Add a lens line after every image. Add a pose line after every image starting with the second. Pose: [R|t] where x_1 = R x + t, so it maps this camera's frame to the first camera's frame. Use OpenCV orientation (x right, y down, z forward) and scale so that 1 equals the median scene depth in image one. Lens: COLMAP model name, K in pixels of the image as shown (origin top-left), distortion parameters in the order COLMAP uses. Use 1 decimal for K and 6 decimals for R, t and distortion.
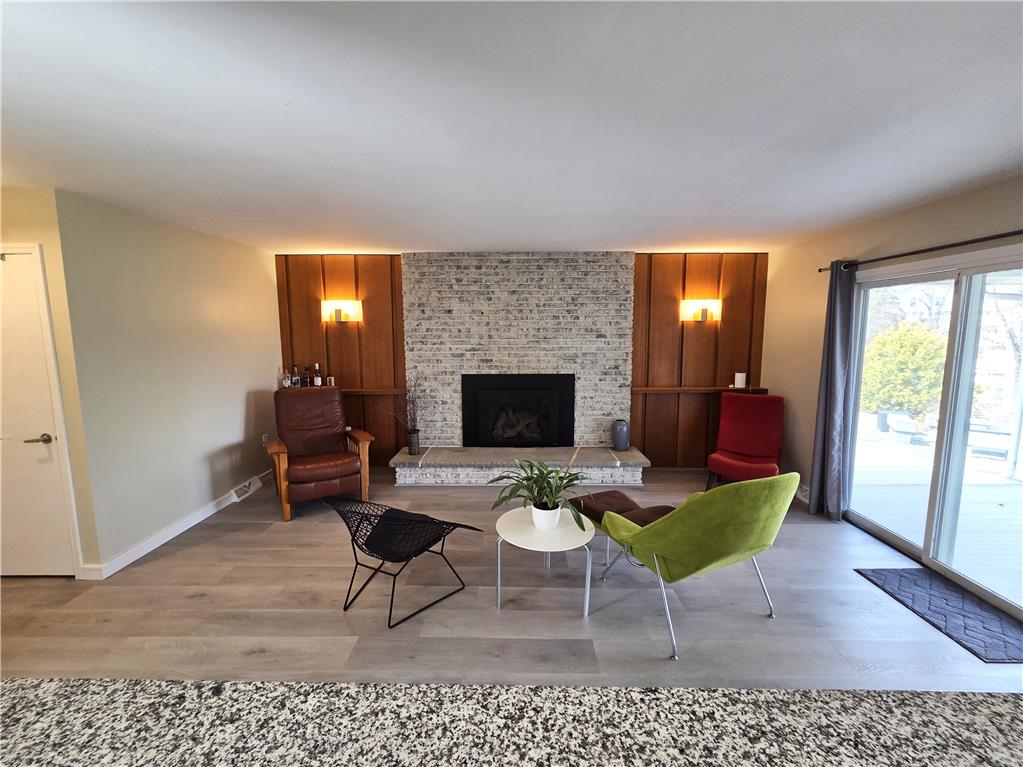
lens RADIAL K [[438.7, 0, 505.7], [0, 438.7, 382.0], [0, 0, 1]] dist [0.000143, 0.000208]
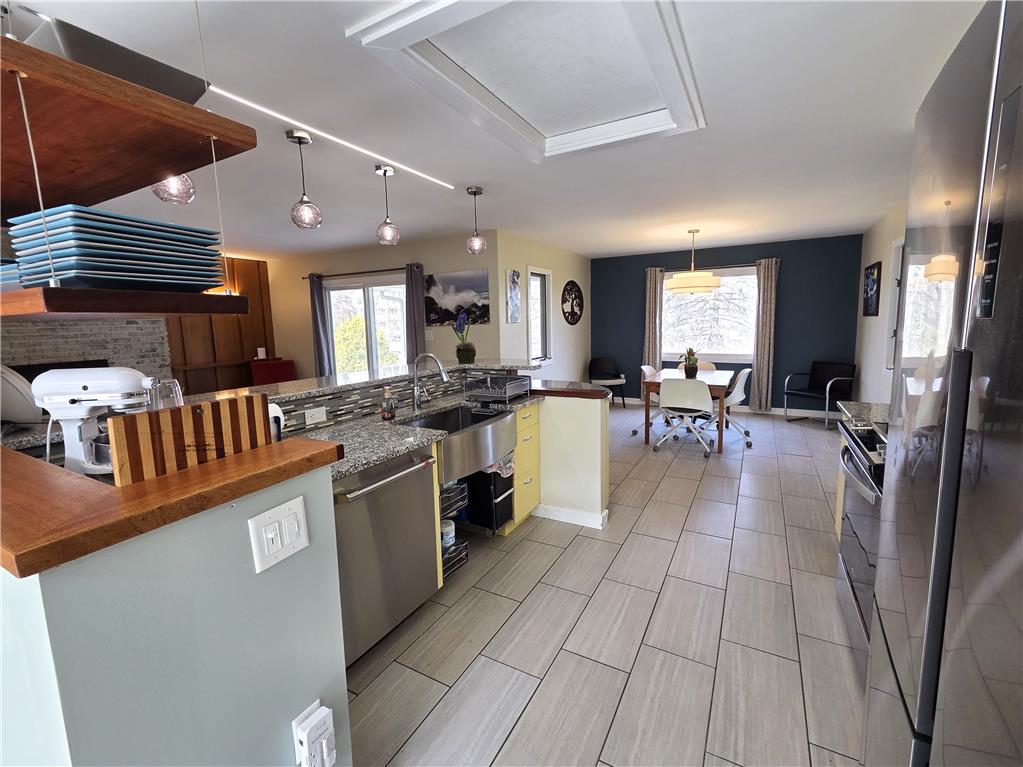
lens RADIAL K [[438.7, 0, 510.3], [0, 438.7, 380.8], [0, 0, 1]] dist [0.000143, 0.000208]
pose [[0.482929, -0.132046, 0.865646, -0.293335], [0.125911, 0.988763, 0.080583, 0.069871], [-0.866560, 0.070079, 0.494129, -0.351148]]
